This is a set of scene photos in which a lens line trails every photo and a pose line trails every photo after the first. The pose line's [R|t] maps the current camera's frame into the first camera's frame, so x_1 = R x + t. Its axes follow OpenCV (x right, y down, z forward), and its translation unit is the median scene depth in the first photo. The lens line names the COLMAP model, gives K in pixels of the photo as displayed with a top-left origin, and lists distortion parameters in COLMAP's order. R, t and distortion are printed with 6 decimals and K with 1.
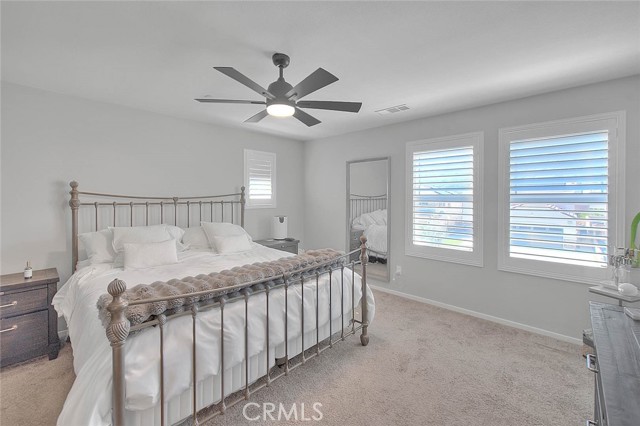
lens RADIAL K [[270.7, 0, 319.4], [0, 270.7, 194.6], [0, 0, 1]] dist [-0.000346, -0.000022]
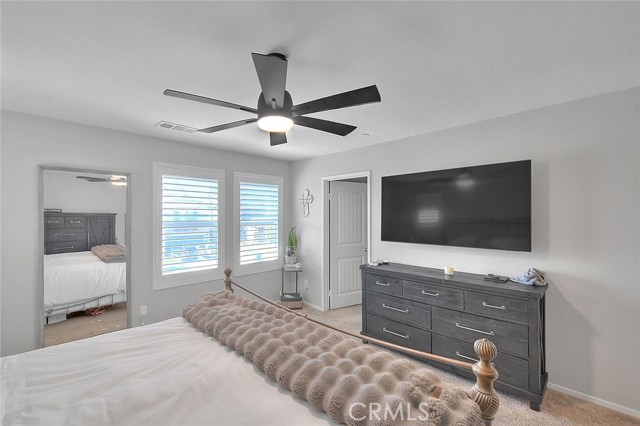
lens RADIAL K [[269.5, 0, 319.0], [0, 269.5, 218.7], [0, 0, 1]] dist [-0.000465, -0.000044]
pose [[0.030742, 0.001682, 0.999526, -0.587018], [0.003406, 0.999993, -0.001787, -0.003921], [-0.999522, 0.003460, 0.030736, 0.483532]]
